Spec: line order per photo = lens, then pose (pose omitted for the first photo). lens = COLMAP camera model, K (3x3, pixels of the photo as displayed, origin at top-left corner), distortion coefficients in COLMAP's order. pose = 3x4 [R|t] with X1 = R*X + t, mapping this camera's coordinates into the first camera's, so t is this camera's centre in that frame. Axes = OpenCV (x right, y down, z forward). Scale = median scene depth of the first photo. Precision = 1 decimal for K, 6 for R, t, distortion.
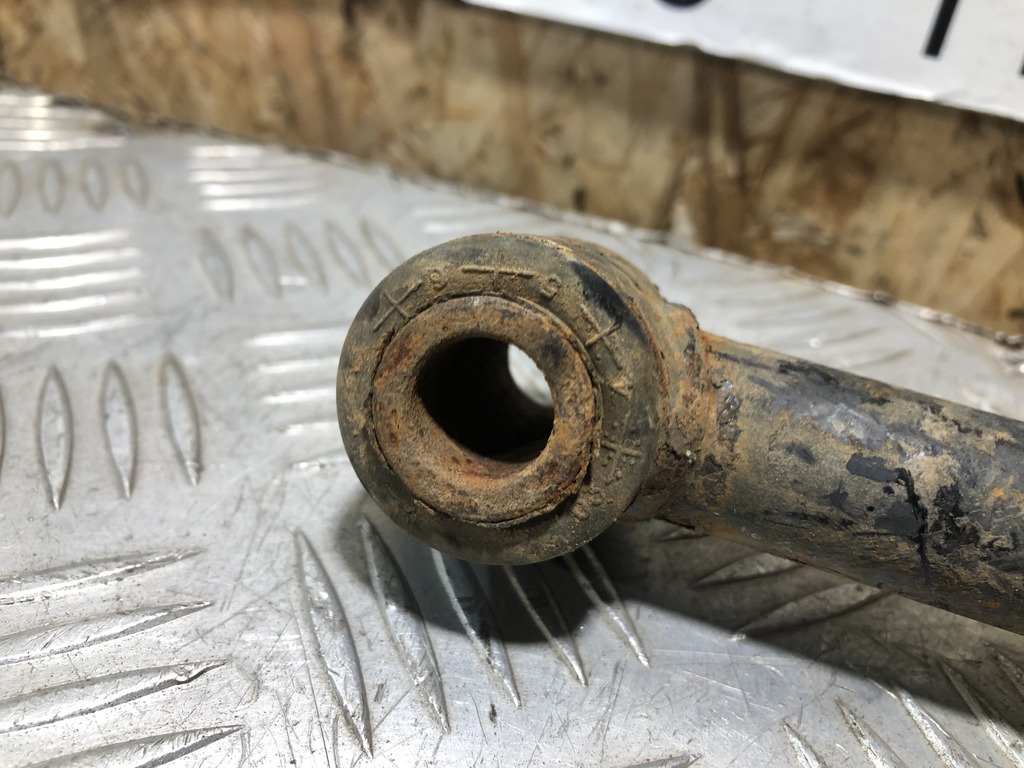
lens RADIAL K [[837.1, 0, 507.3], [0, 837.1, 389.9], [0, 0, 1]] dist [-0.008935, 0.005561]
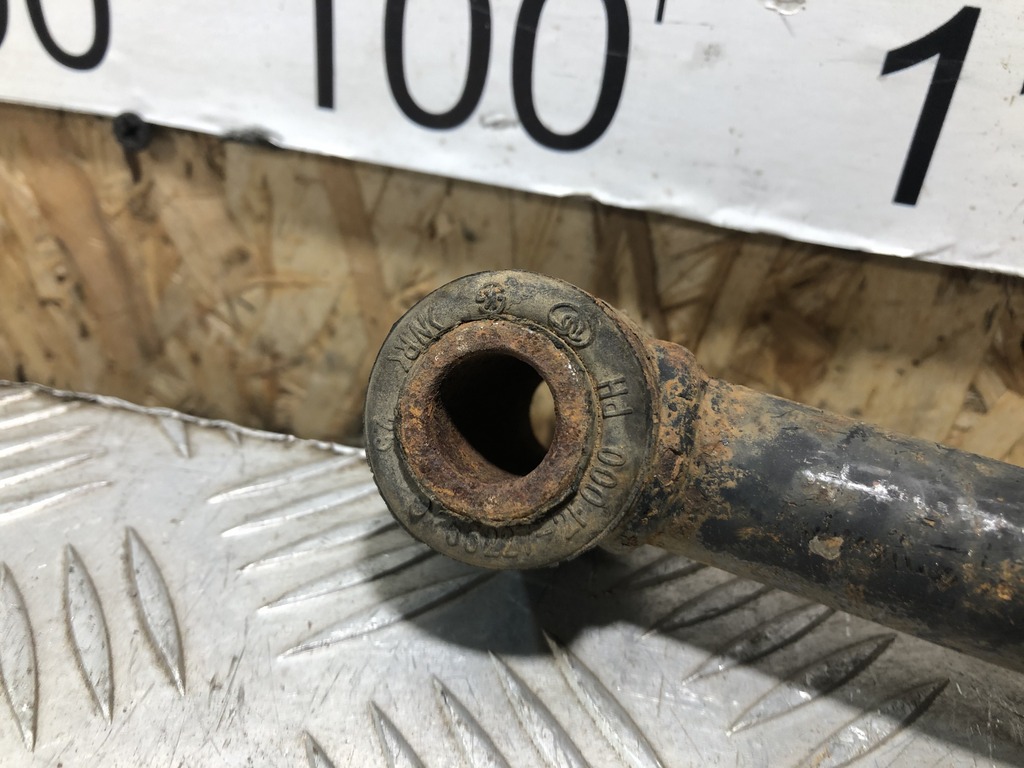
lens RADIAL K [[837.1, 0, 516.8], [0, 837.1, 378.5], [0, 0, 1]] dist [-0.008935, 0.005561]
pose [[0.996452, -0.078097, 0.031367, 0.121875], [0.076735, 0.996145, 0.042499, -0.277864], [-0.034565, -0.039941, 0.998604, 0.248402]]
